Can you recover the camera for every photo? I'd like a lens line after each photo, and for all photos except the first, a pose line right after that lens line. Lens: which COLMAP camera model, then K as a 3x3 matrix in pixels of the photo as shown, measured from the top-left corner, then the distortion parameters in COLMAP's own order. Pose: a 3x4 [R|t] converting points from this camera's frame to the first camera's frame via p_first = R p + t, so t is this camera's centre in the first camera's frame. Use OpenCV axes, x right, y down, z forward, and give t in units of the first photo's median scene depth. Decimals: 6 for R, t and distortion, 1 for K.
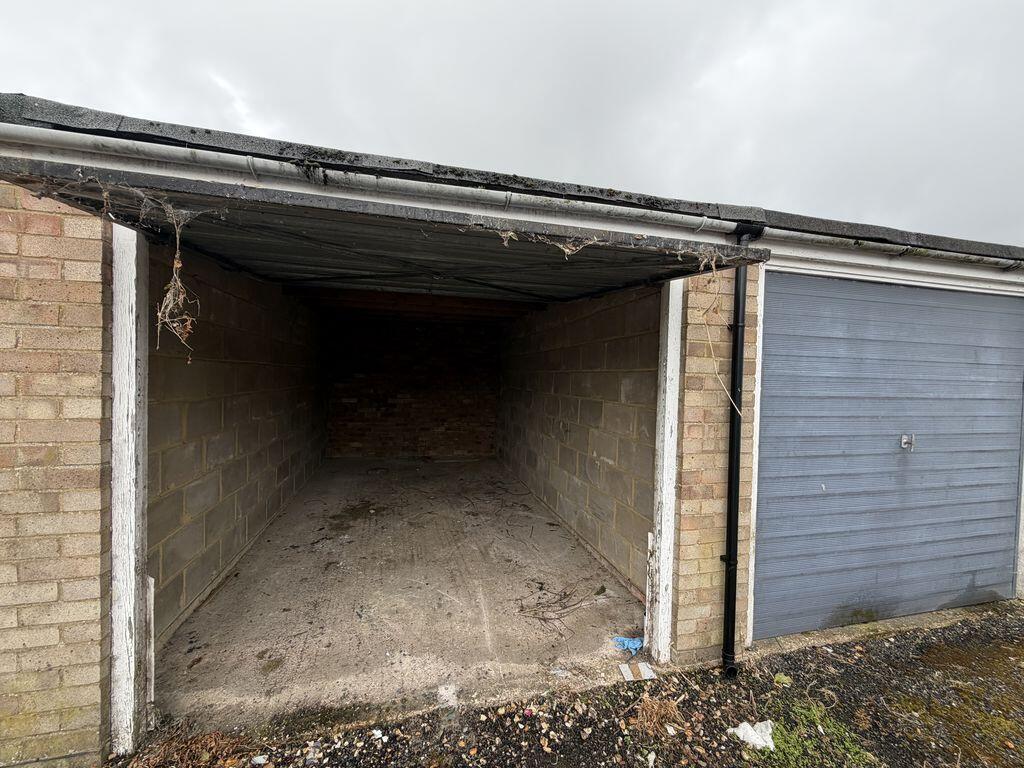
lens RADIAL K [[411.9, 0, 510.6], [0, 411.9, 382.0], [0, 0, 1]] dist [-0.003609, 0.000046]
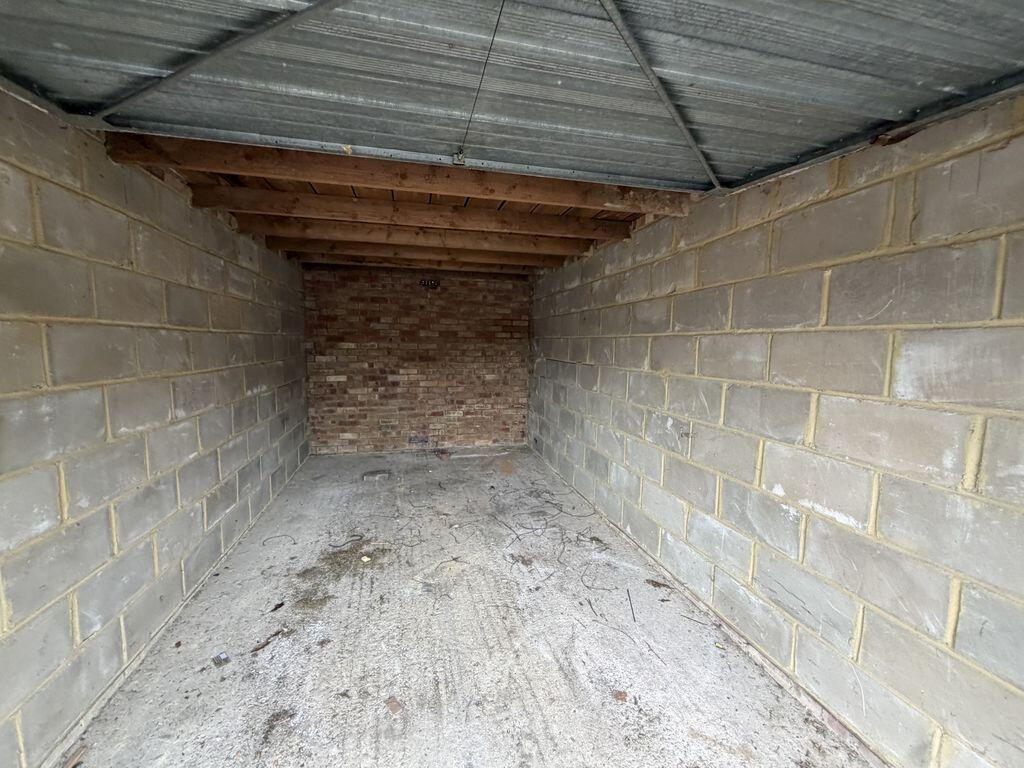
lens RADIAL K [[411.9, 0, 509.8], [0, 411.9, 383.6], [0, 0, 1]] dist [-0.003609, 0.000046]
pose [[0.999860, -0.012590, -0.011042, -0.175427], [0.013462, 0.996474, 0.082813, -0.010355], [0.009961, -0.082950, 0.996504, 0.665927]]
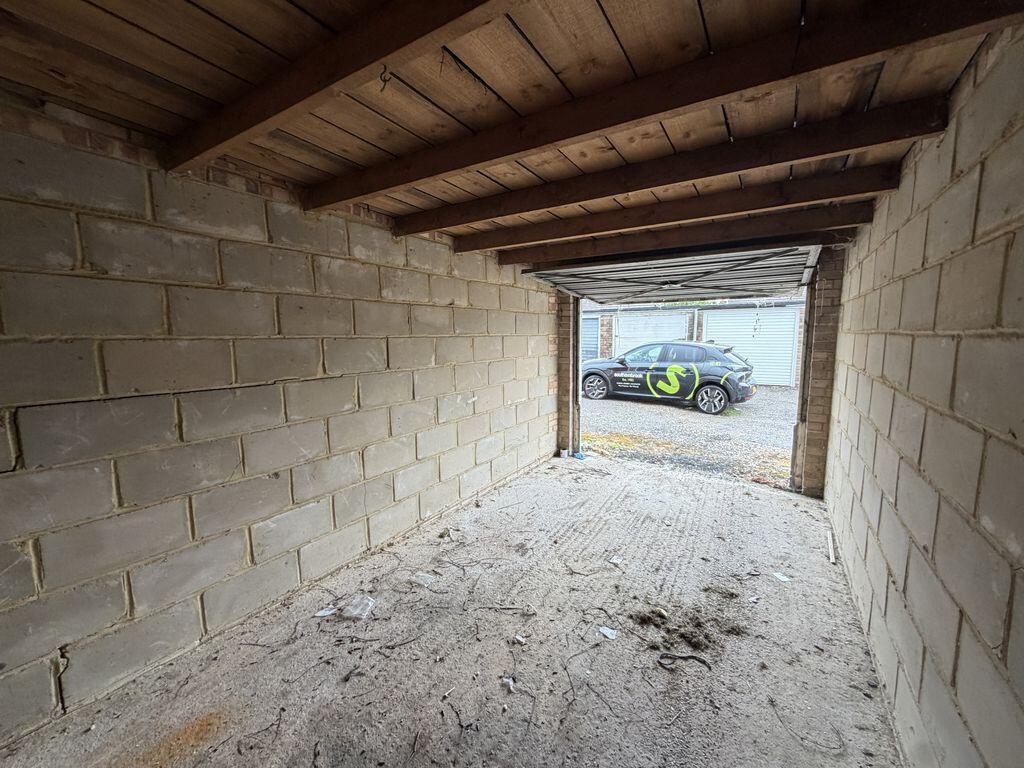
lens RADIAL K [[411.9, 0, 516.3], [0, 411.9, 385.4], [0, 0, 1]] dist [-0.003609, 0.000046]
pose [[-0.692461, -0.105675, 0.713674, -0.938646], [0.003127, 0.988766, 0.149442, -0.081811], [-0.721449, 0.105714, -0.684351, 2.492194]]
